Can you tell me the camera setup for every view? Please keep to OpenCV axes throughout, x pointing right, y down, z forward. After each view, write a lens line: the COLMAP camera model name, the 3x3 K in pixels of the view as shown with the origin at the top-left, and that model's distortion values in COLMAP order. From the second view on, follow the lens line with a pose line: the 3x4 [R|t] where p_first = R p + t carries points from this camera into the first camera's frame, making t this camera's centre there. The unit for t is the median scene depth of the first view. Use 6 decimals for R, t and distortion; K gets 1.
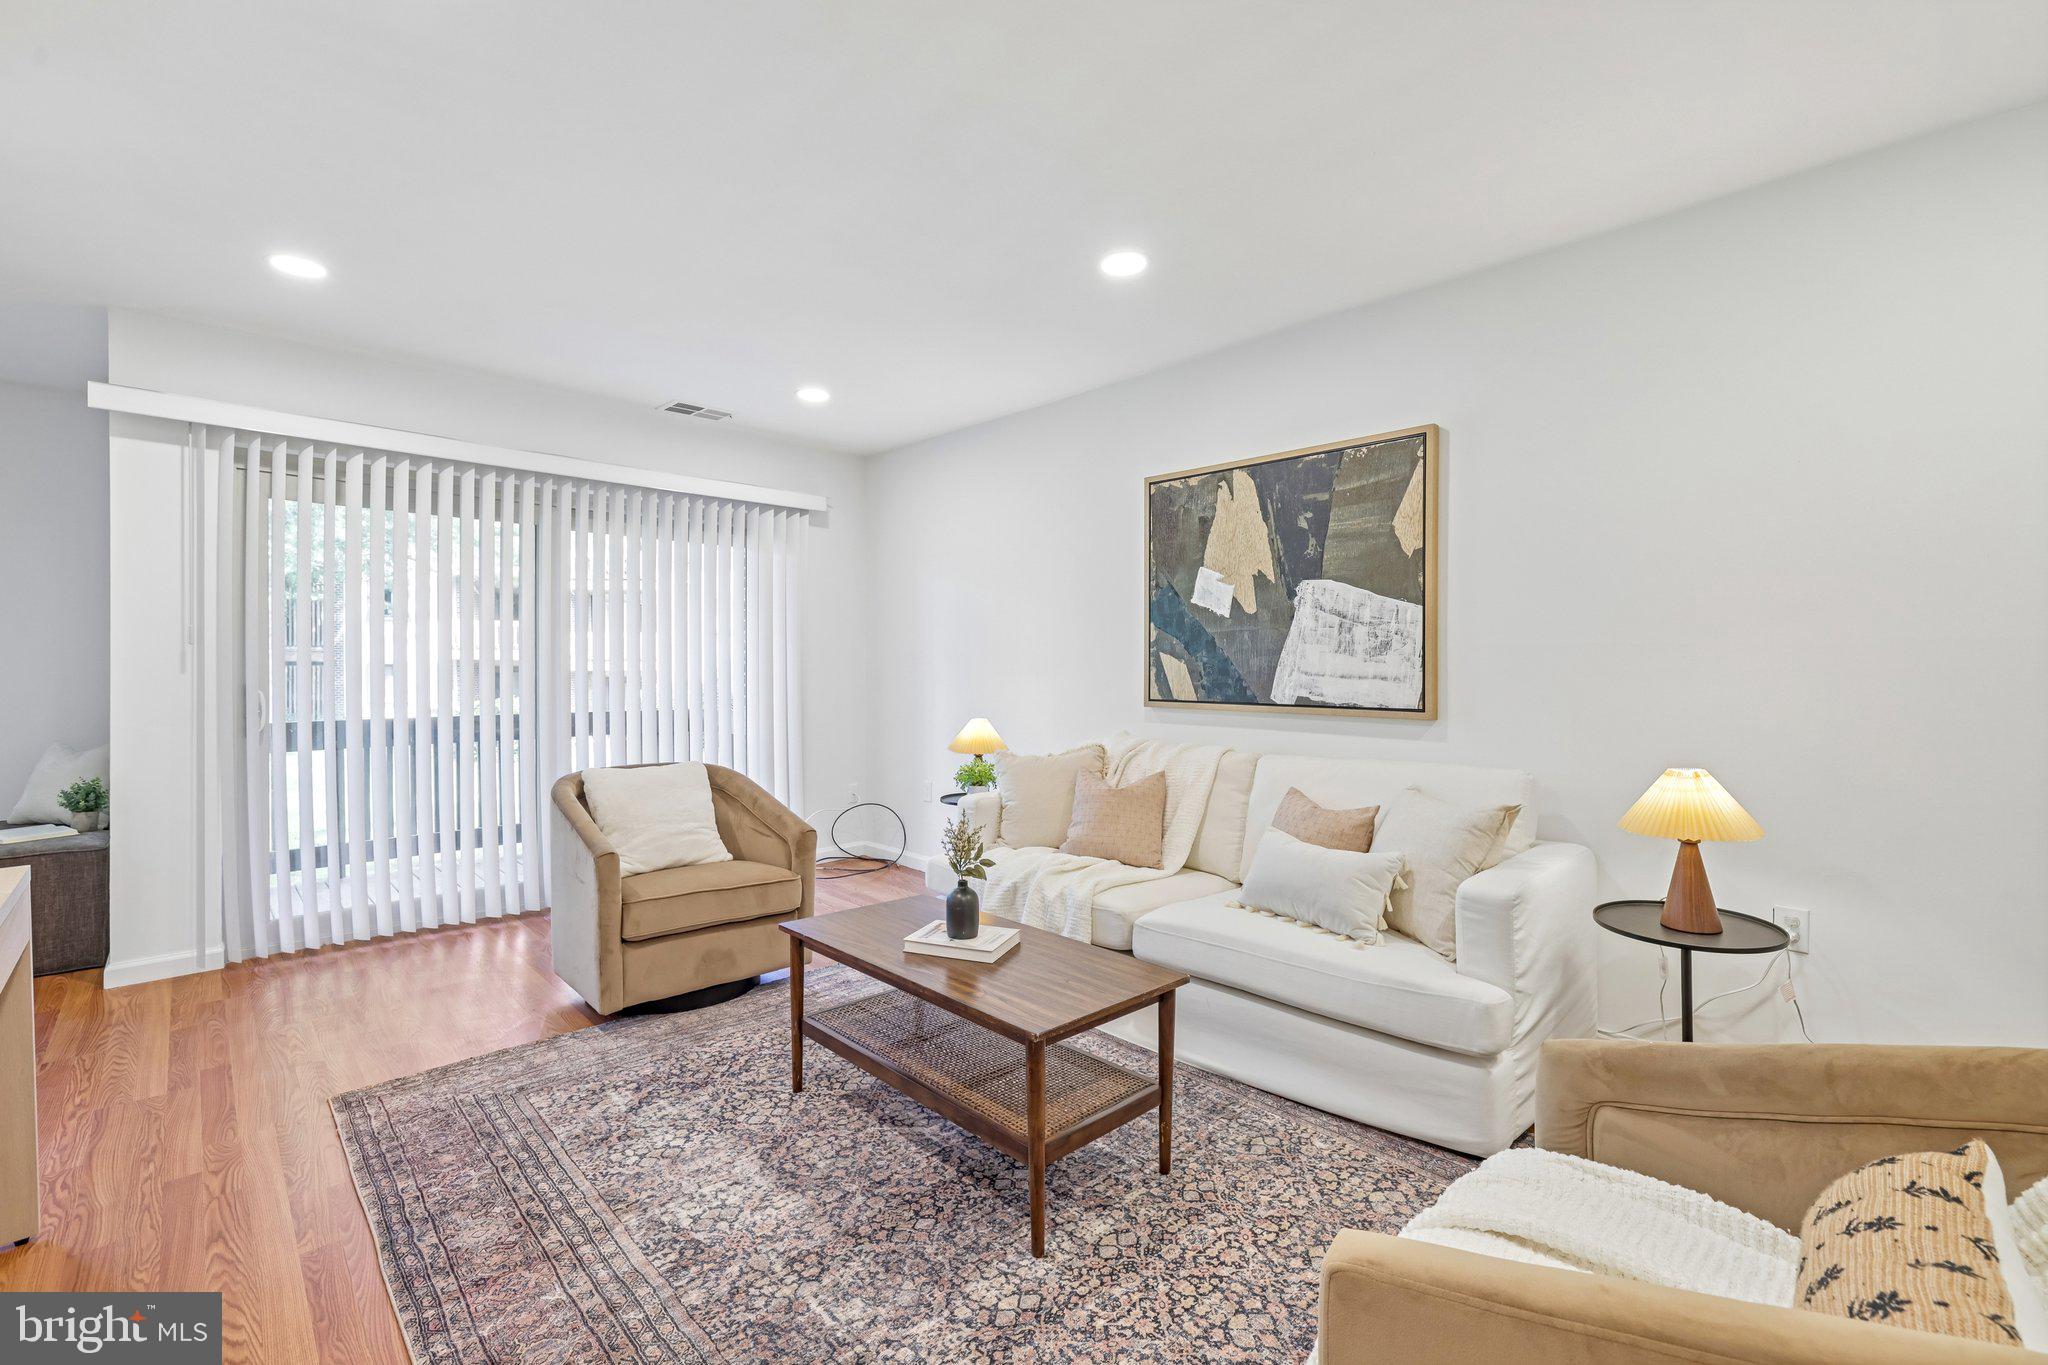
lens RADIAL K [[904.4, 0, 1019.2], [0, 904.4, 673.2], [0, 0, 1]] dist [-0.000286, -0.000593]
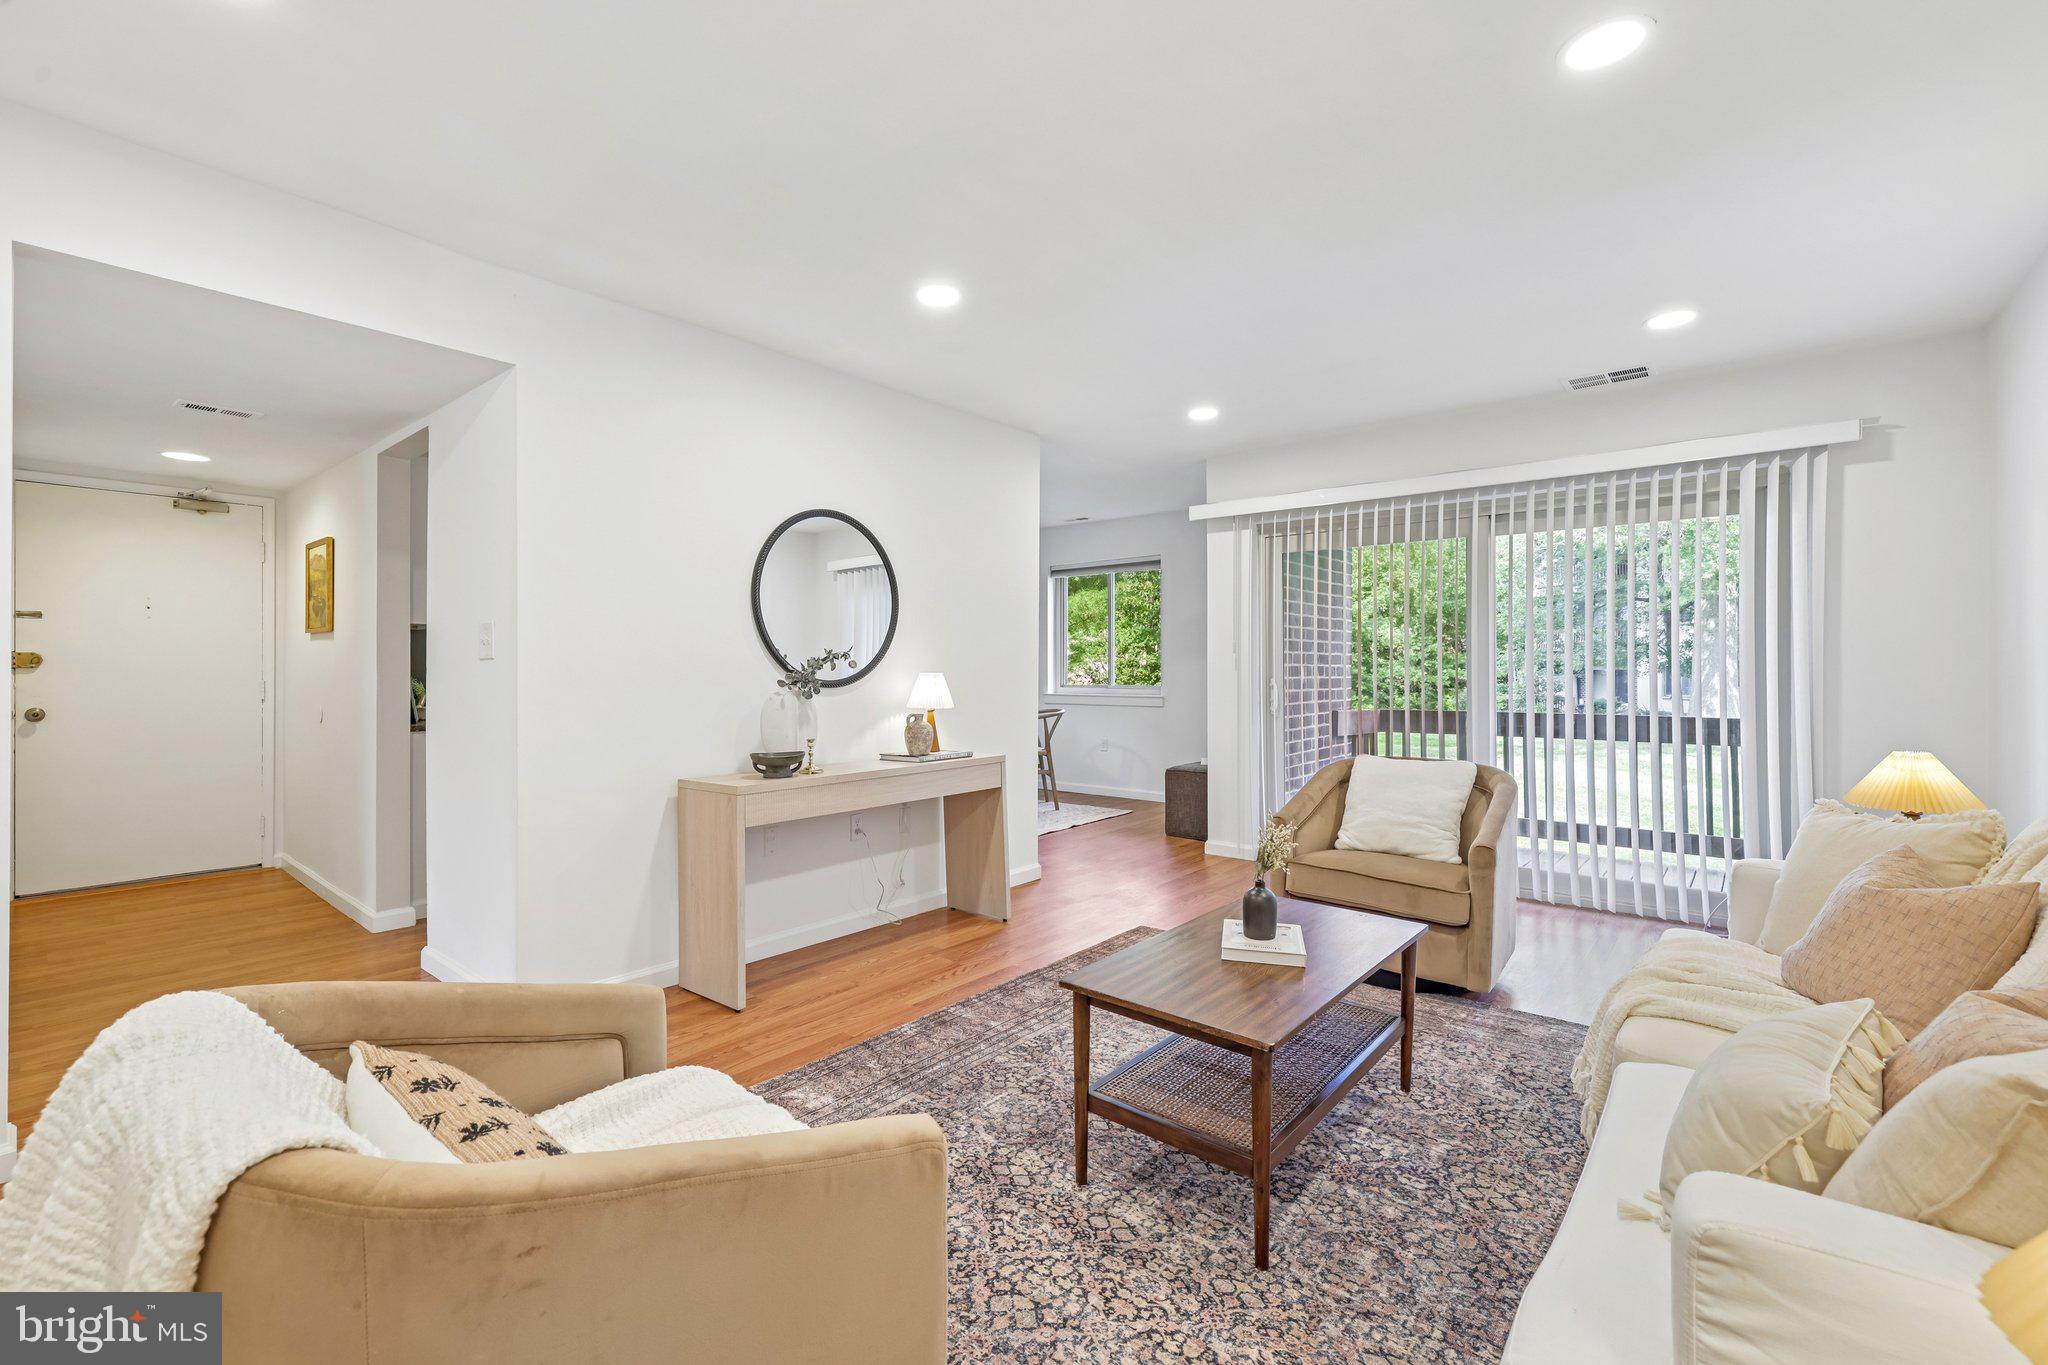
lens RADIAL K [[904.4, 0, 1006.5], [0, 904.4, 675.9], [0, 0, 1]] dist [-0.000286, -0.000593]
pose [[0.074161, 0.008409, -0.997211, 1.078498], [-0.002439, 0.999963, 0.008251, -0.006438], [0.997243, 0.001820, 0.074178, 0.769556]]
